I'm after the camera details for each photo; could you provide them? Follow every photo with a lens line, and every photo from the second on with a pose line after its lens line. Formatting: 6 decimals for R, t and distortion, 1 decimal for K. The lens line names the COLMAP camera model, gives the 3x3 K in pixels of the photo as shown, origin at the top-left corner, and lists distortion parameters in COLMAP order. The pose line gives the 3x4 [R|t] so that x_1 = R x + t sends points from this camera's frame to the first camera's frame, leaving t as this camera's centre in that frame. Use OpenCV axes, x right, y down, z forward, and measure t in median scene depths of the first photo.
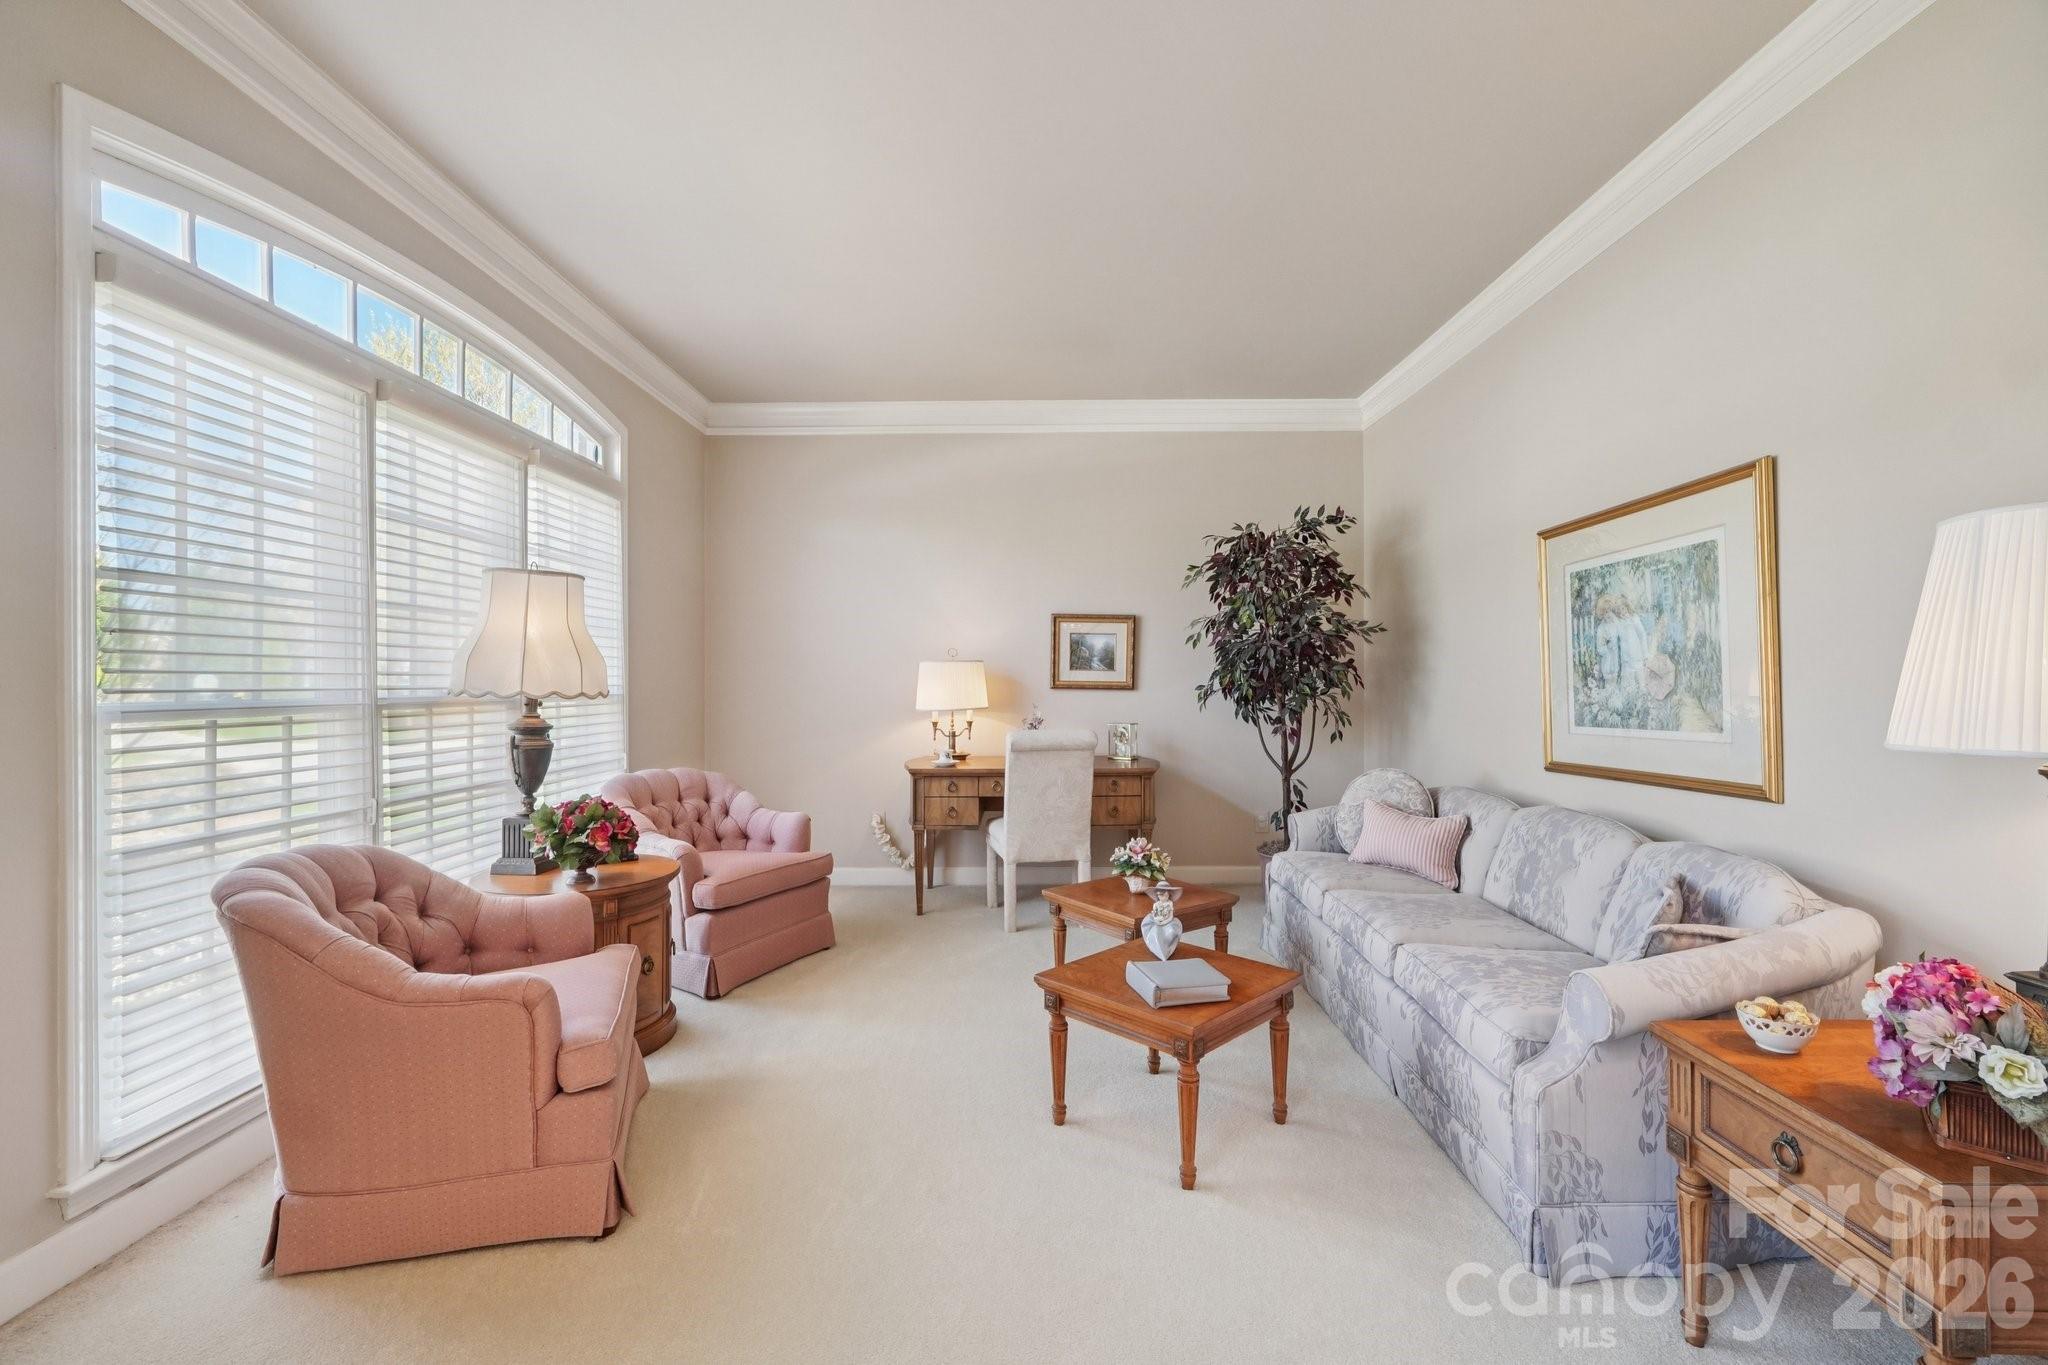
lens RADIAL K [[861.1, 0, 1021.4], [0, 861.1, 671.4], [0, 0, 1]] dist [-0.018473, 0.008421]
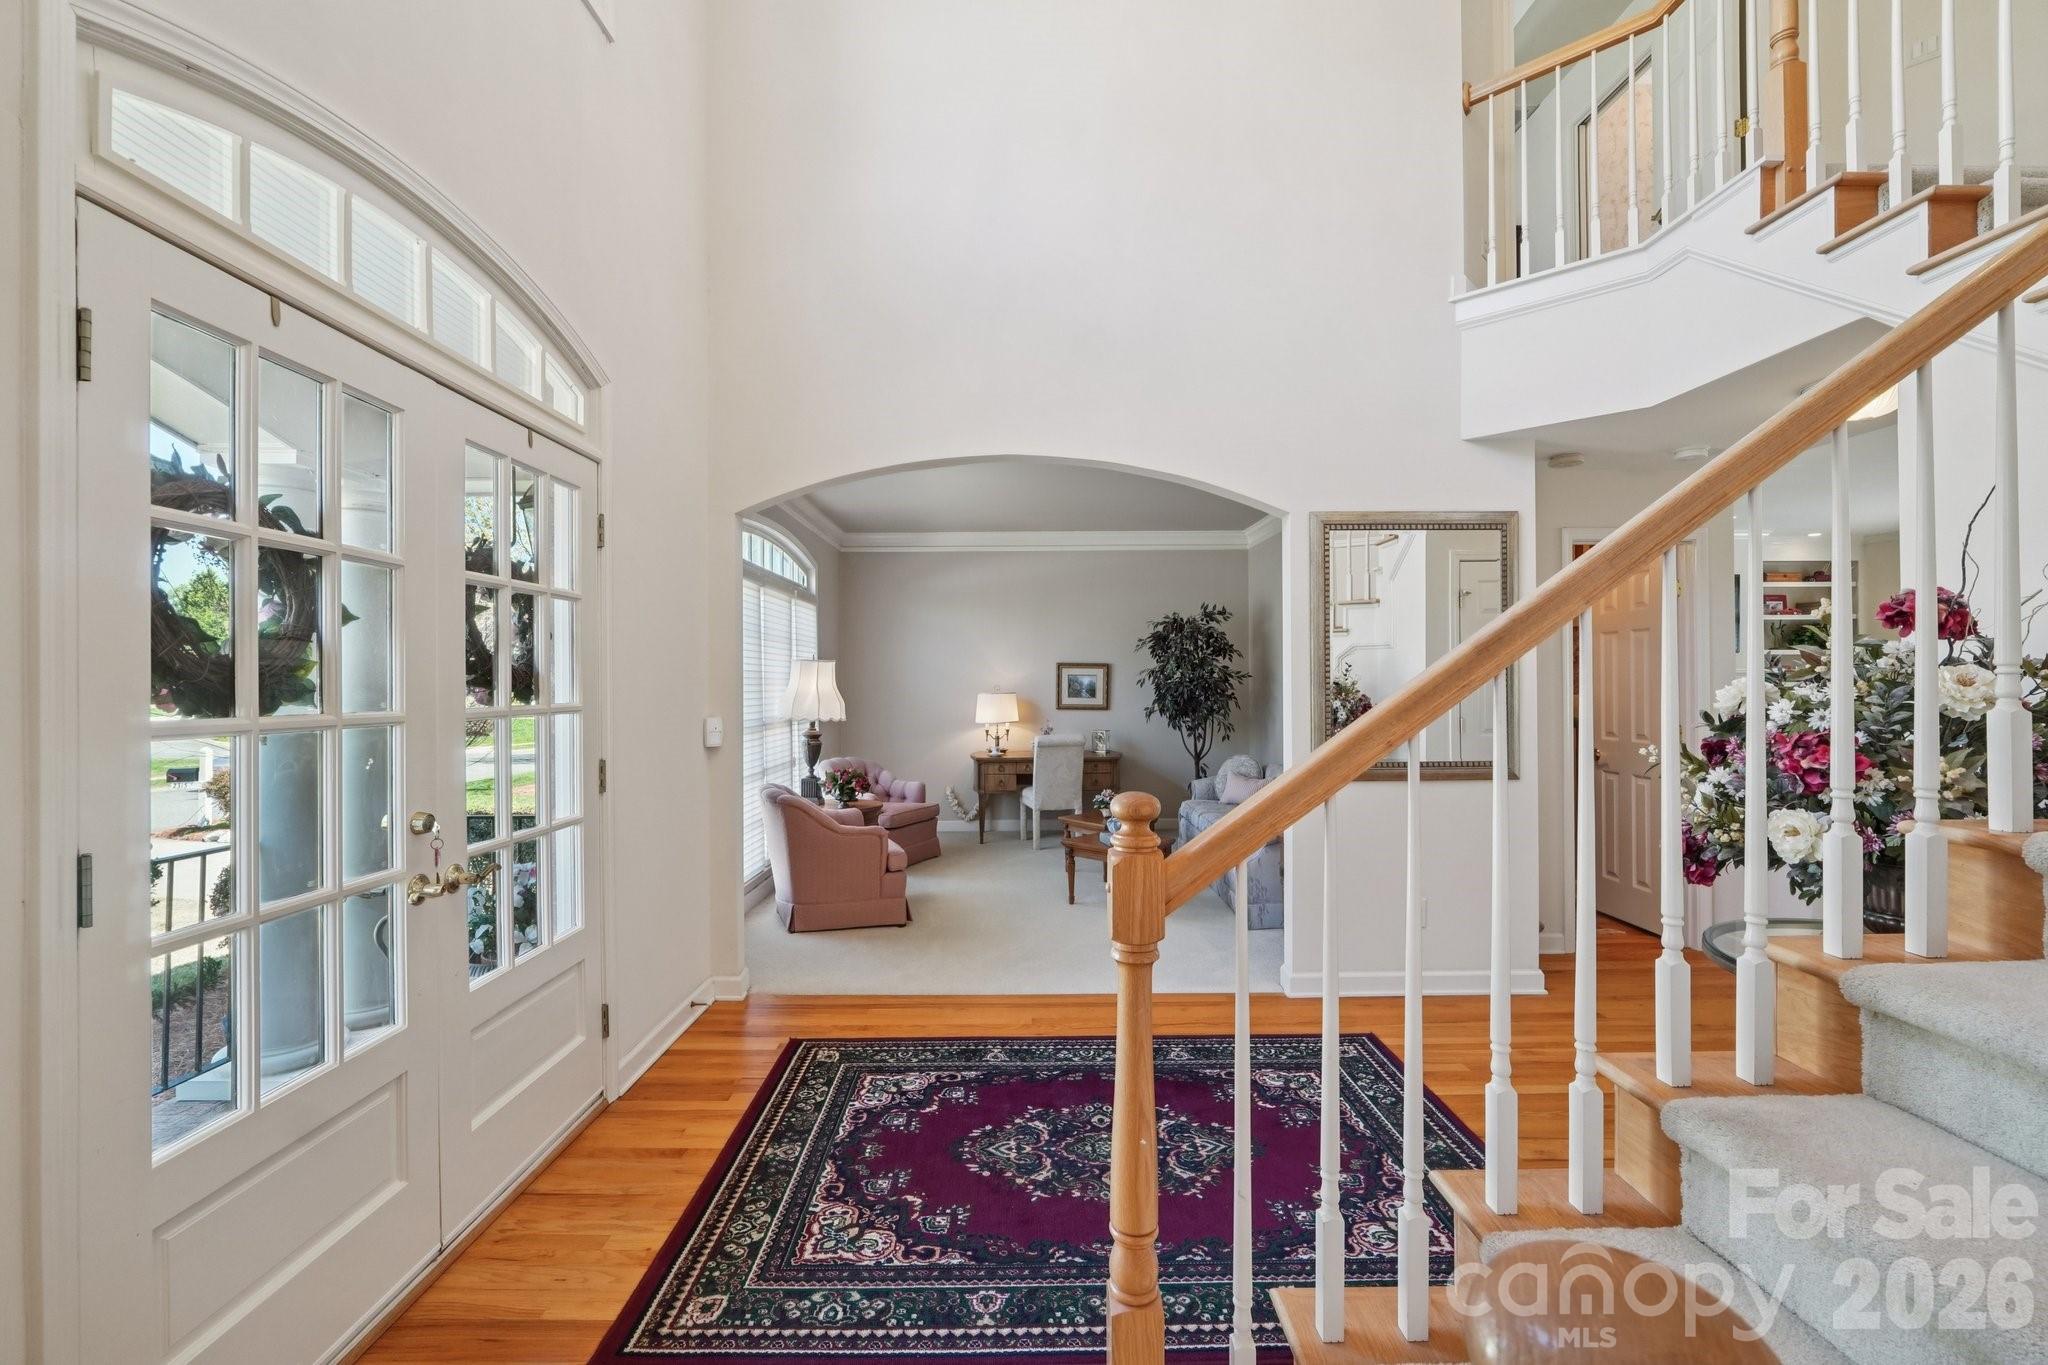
lens RADIAL K [[861.1, 0, 1021.4], [0, 861.1, 671.4], [0, 0, 1]] dist [-0.018473, 0.008421]
pose [[0.999816, -0.002567, 0.019003, -0.070980], [0.002637, 0.999990, -0.003657, -0.051215], [-0.018993, 0.003707, 0.999813, -0.703452]]
